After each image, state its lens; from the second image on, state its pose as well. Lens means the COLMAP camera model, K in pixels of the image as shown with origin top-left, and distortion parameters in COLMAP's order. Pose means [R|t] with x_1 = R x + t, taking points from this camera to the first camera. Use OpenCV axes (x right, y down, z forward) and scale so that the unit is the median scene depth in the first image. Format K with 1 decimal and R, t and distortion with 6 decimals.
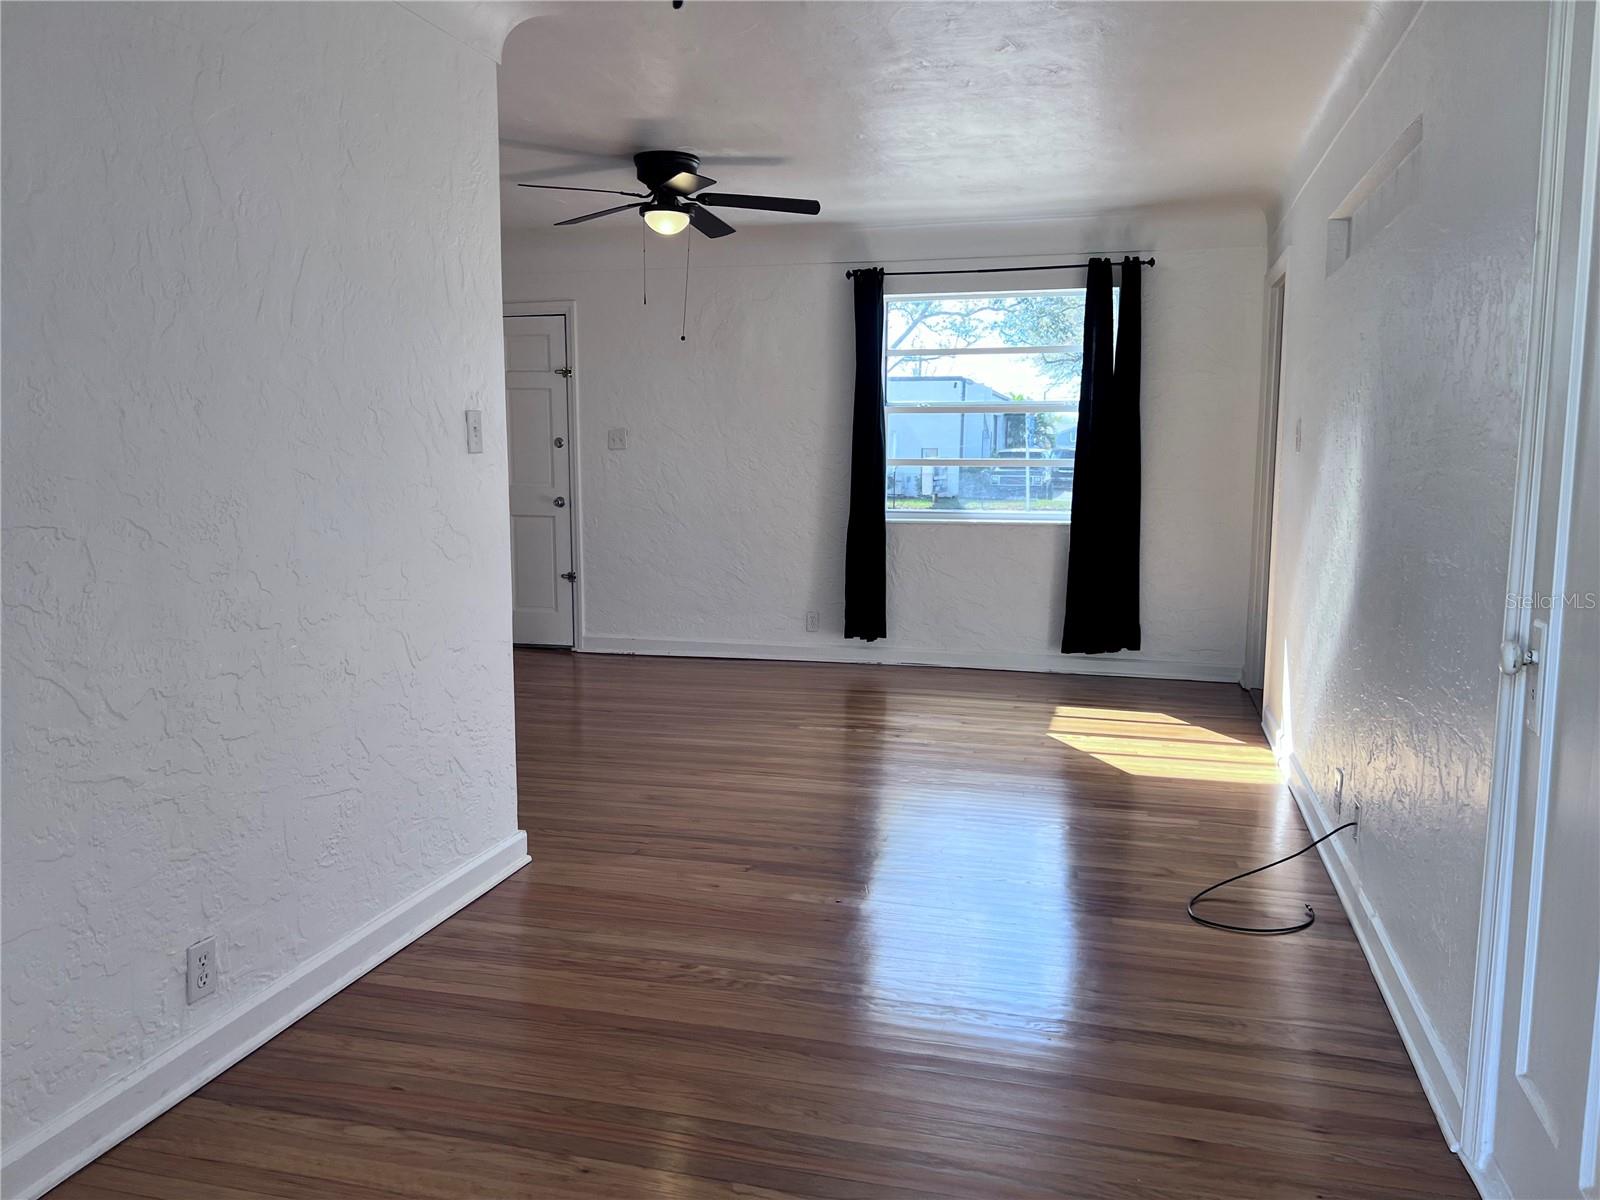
lens RADIAL K [[1197.3, 0, 800.0], [0, 1197.3, 600.0], [0, 0, 1]] dist [0.001098, 0.000264]
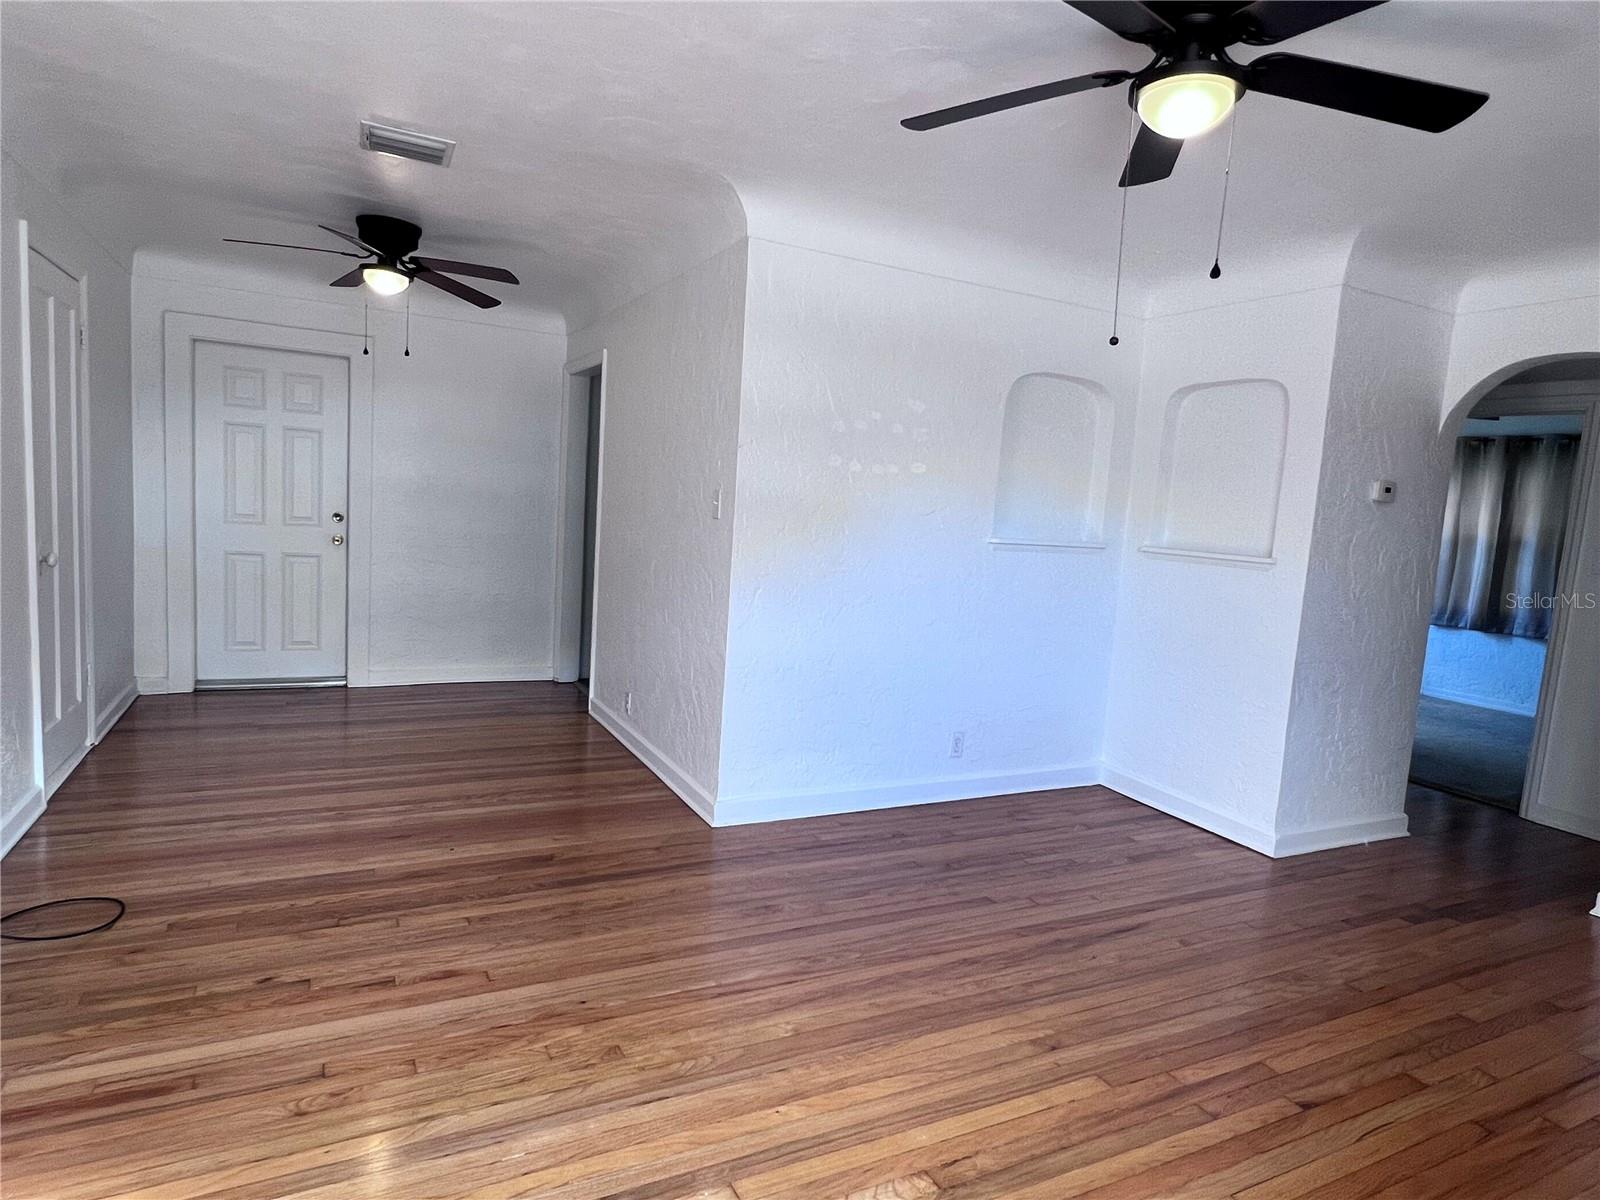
lens RADIAL K [[924.7, 0, 800.0], [0, 924.7, 600.0], [0, 0, 1]] dist [-0.001048, -0.000069]
pose [[-0.742324, 0.026351, -0.669523, 0.413814], [-0.145182, 0.969163, 0.199113, -0.262893], [0.654123, 0.245009, -0.715607, 1.881760]]
